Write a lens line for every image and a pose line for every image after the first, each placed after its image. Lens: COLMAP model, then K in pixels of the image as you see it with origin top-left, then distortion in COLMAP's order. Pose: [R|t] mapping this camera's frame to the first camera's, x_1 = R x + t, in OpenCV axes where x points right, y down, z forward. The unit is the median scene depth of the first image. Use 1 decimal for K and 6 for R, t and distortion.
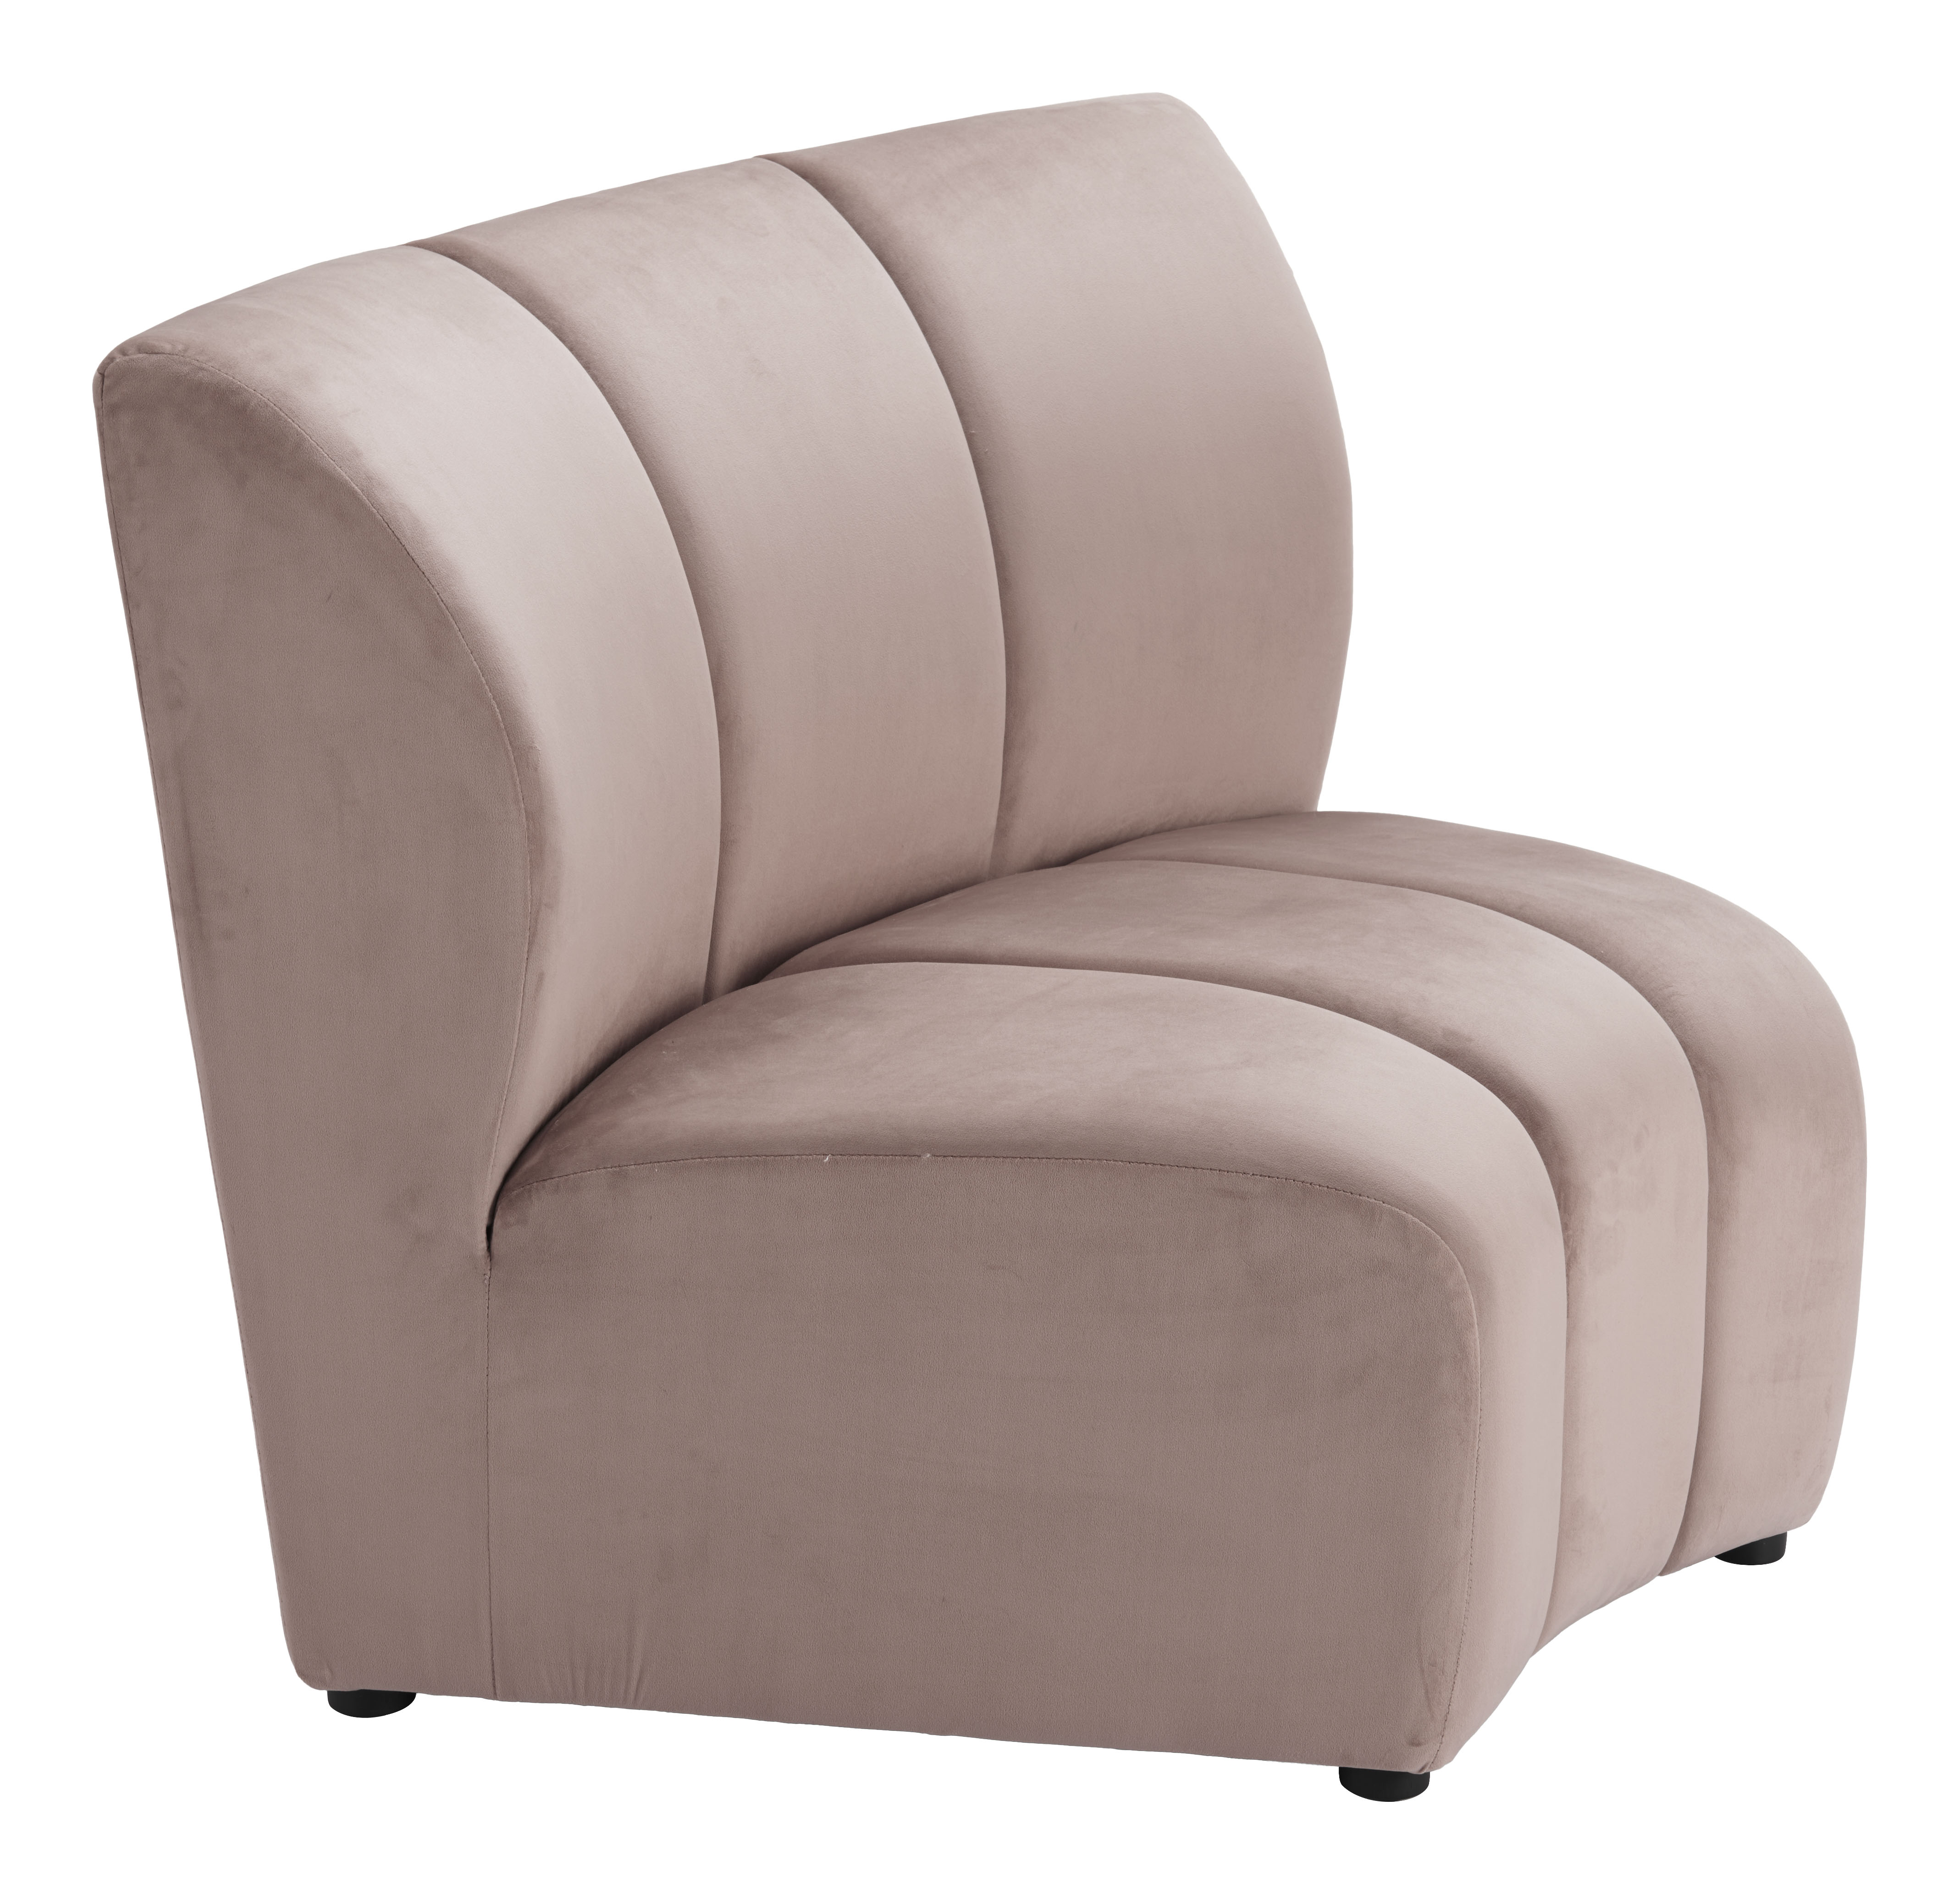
lens RADIAL K [[6713.2, 0, 987.0], [0, 6713.2, 949.1], [0, 0, 1]] dist [-0.338577, 0.000000]
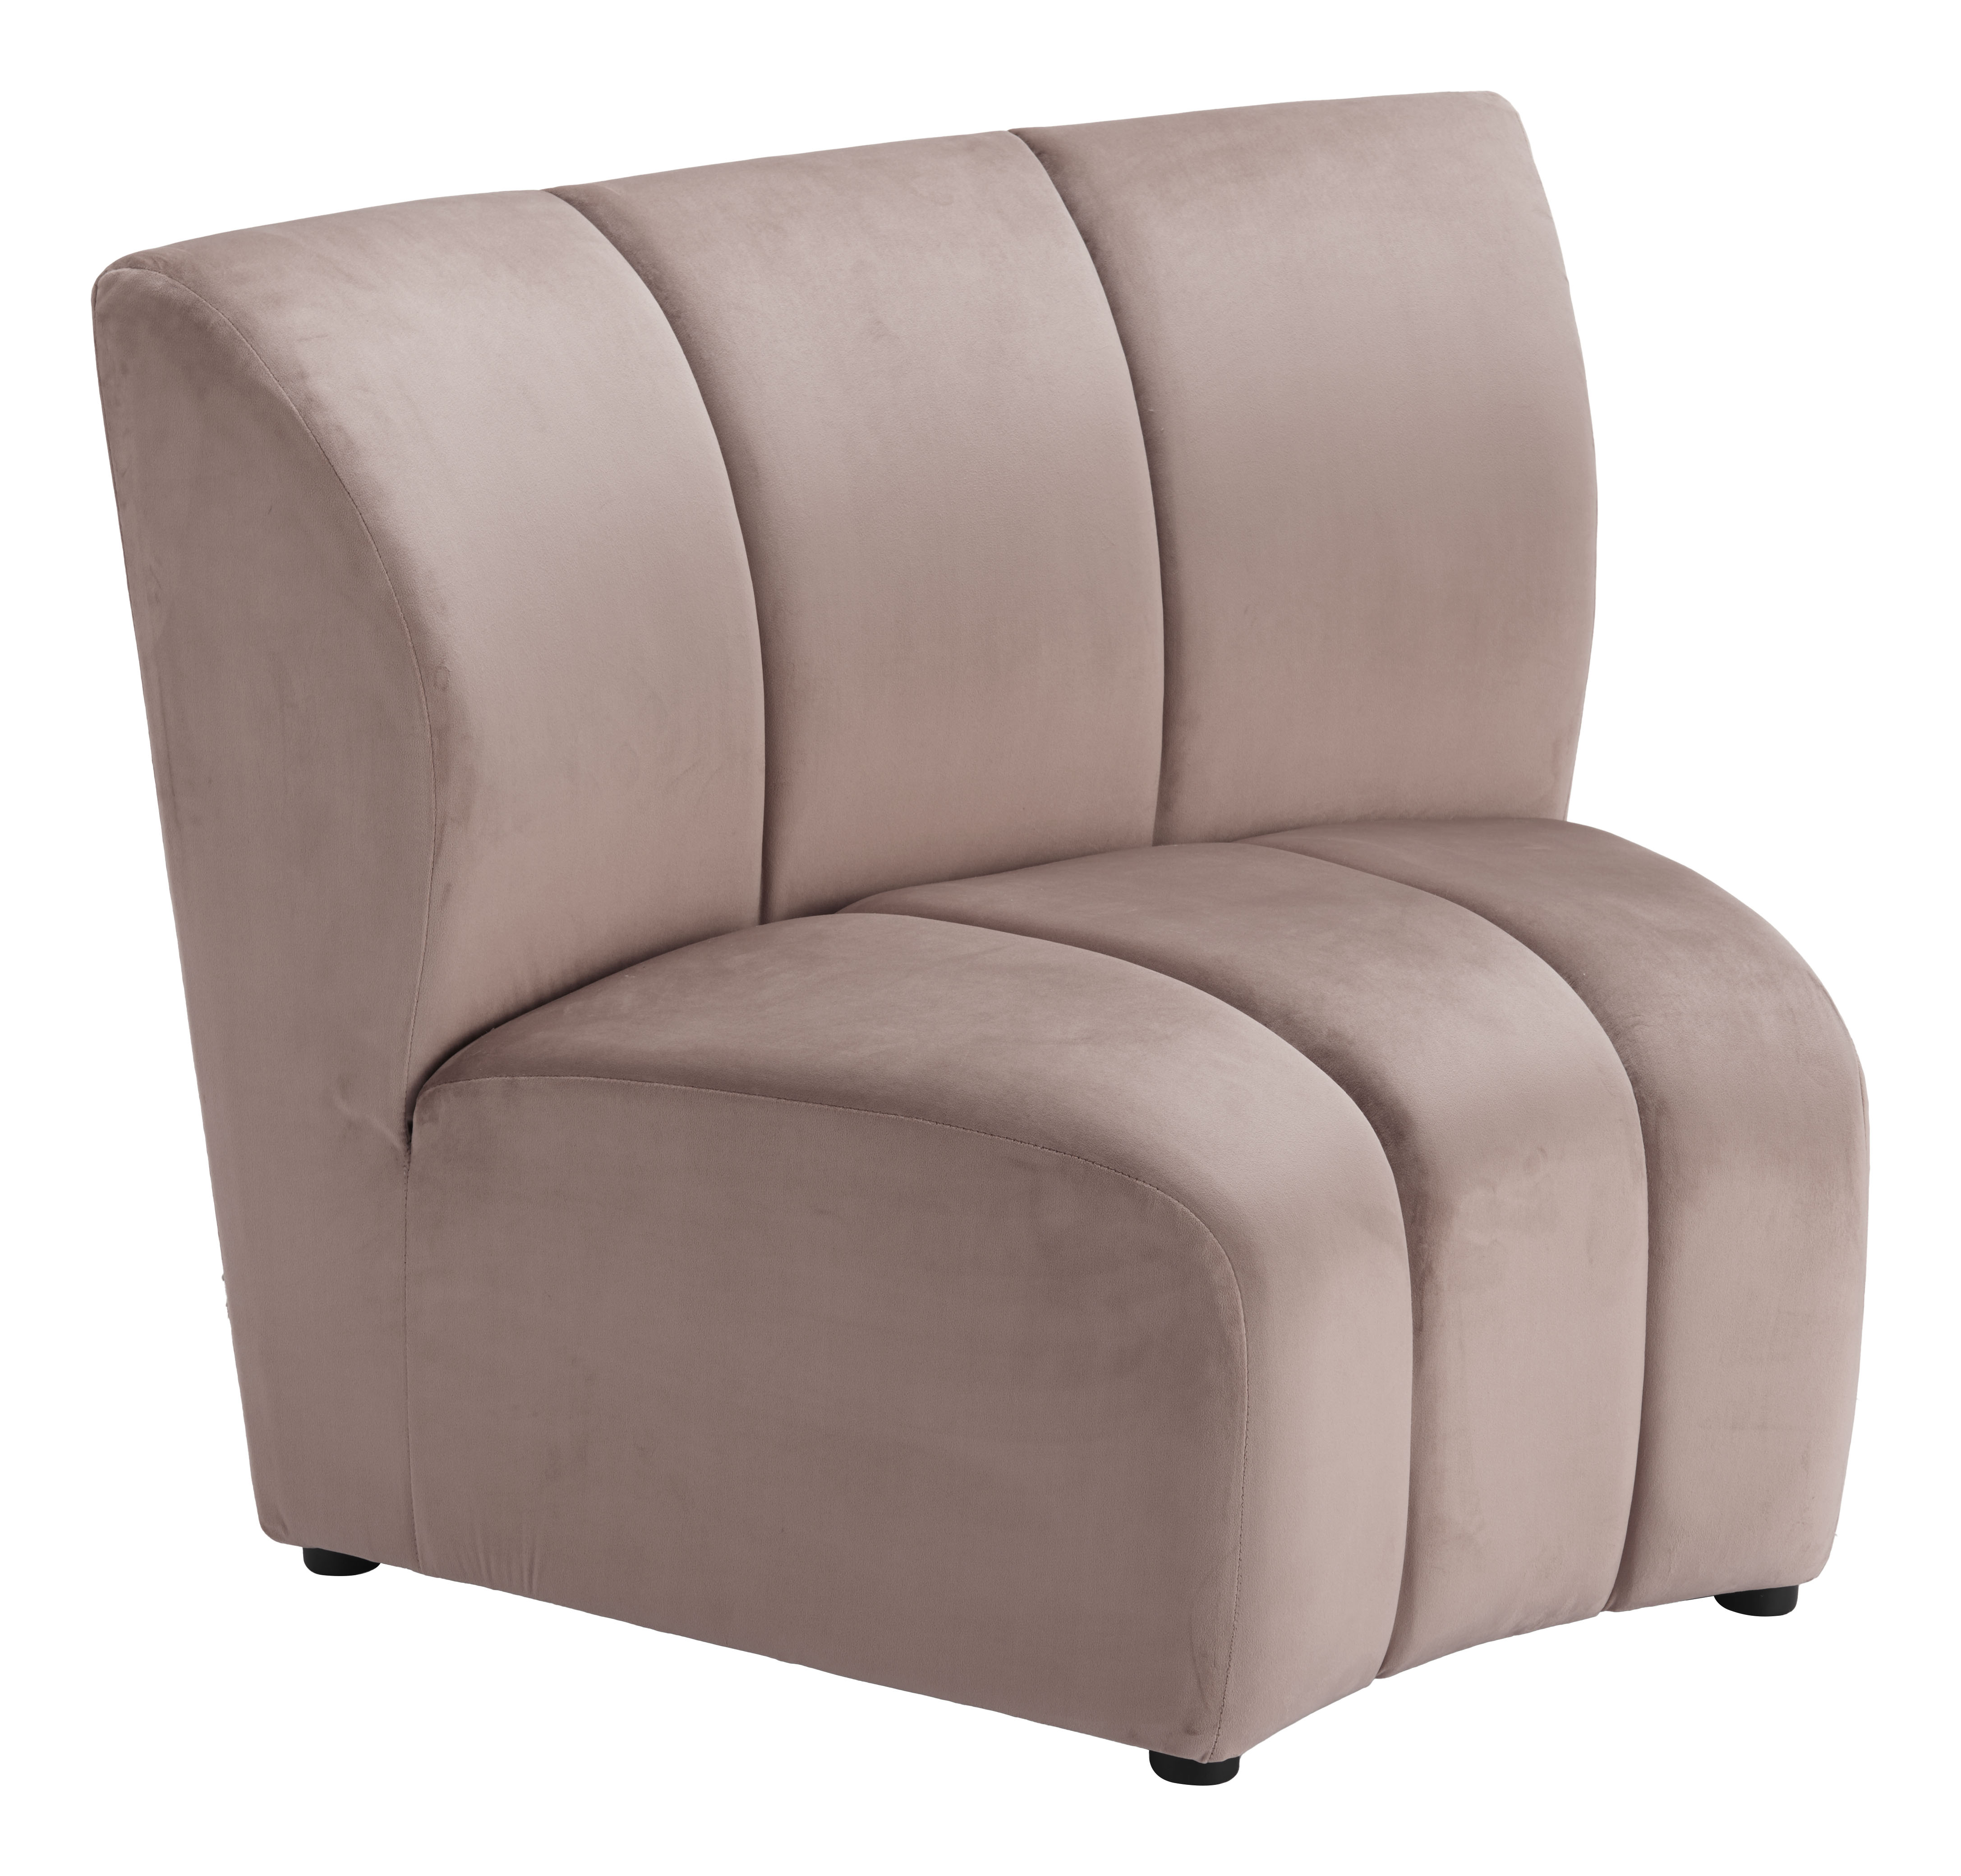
lens RADIAL K [[6716.2, 0, 980.3], [0, 6716.2, 923.5], [0, 0, 1]] dist [-0.338577, 0.000000]
pose [[0.941695, 0.098387, -0.321761, 0.347127], [-0.098766, 0.994995, 0.015189, -0.014291], [0.321645, 0.017476, 0.946699, 0.034586]]
